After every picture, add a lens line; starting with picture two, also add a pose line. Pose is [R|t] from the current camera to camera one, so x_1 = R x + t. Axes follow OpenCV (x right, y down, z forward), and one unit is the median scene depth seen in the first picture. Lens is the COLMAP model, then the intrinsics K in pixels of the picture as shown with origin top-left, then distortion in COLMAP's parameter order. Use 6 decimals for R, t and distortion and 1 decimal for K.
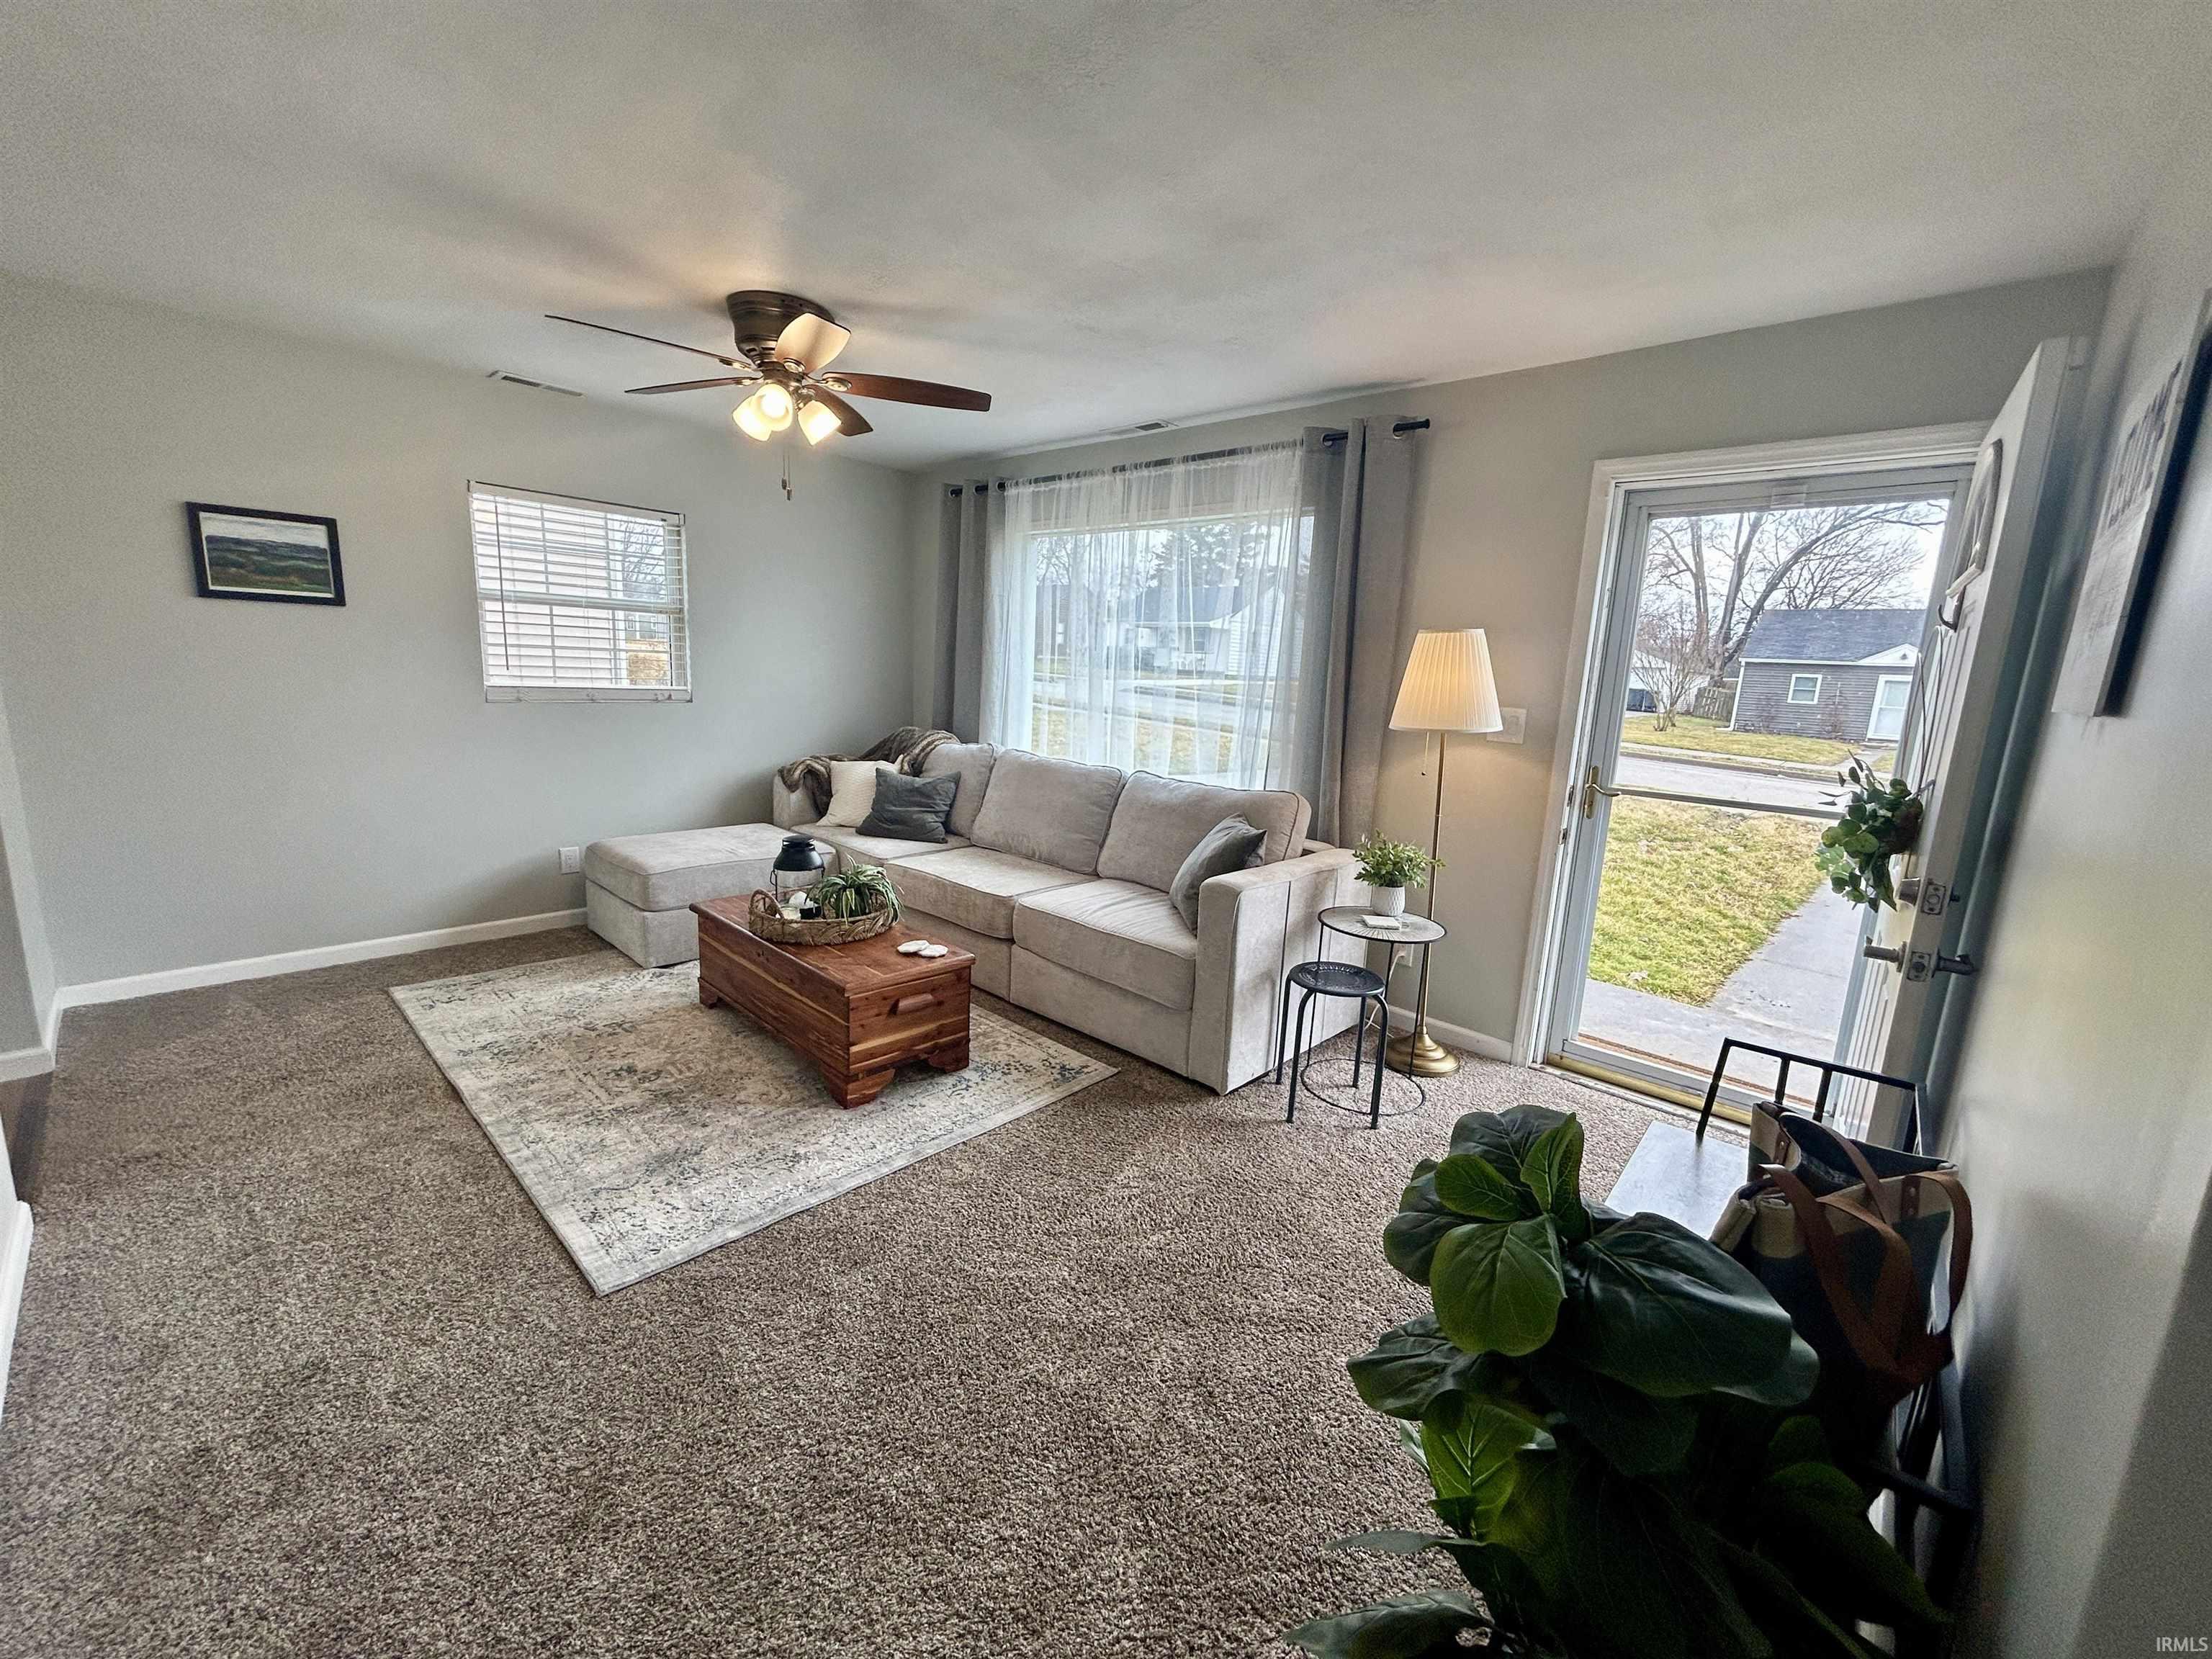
lens RADIAL K [[886.4, 0, 1099.9], [0, 886.4, 834.8], [0, 0, 1]] dist [-0.003802, -0.000183]
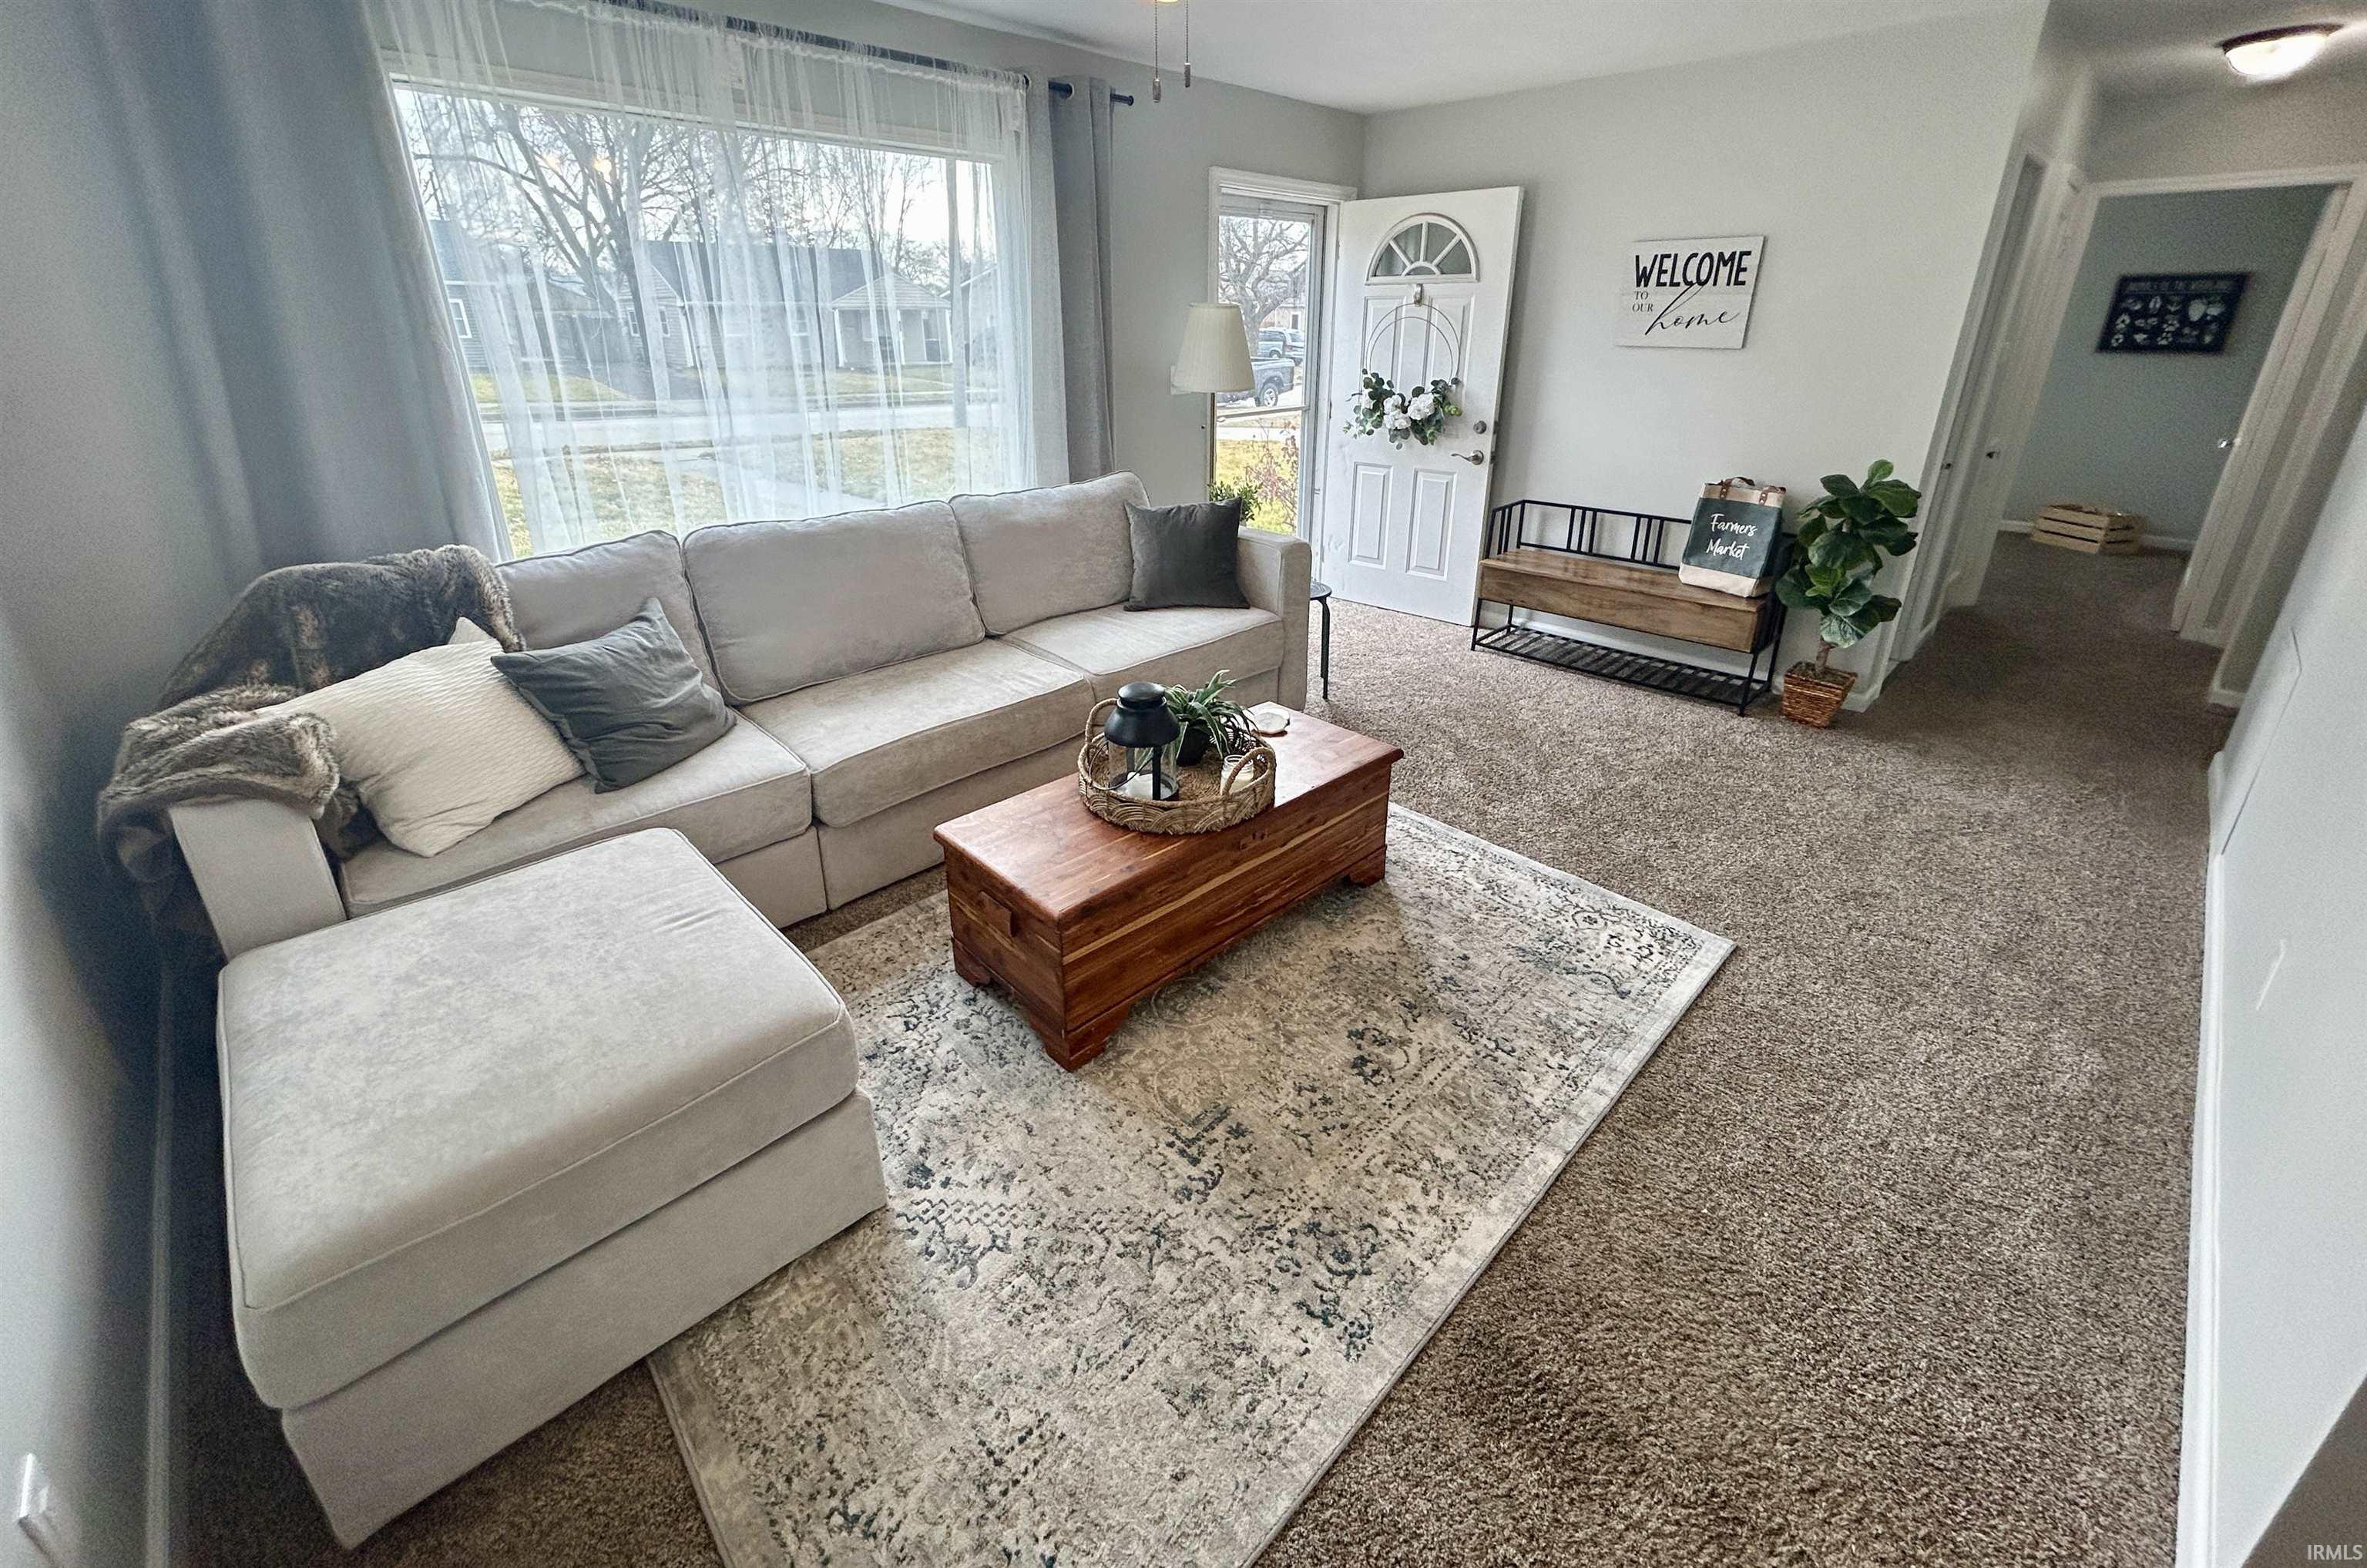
lens RADIAL K [[962.4, 0, 1180.5], [0, 962.4, 665.2], [0, 0, 1]] dist [-0.002506, -0.000132]
pose [[0.047663, -0.392784, 0.918395, -0.980879], [0.182040, 0.907458, 0.378658, -0.273649], [-0.982135, 0.149136, 0.114755, 0.910512]]
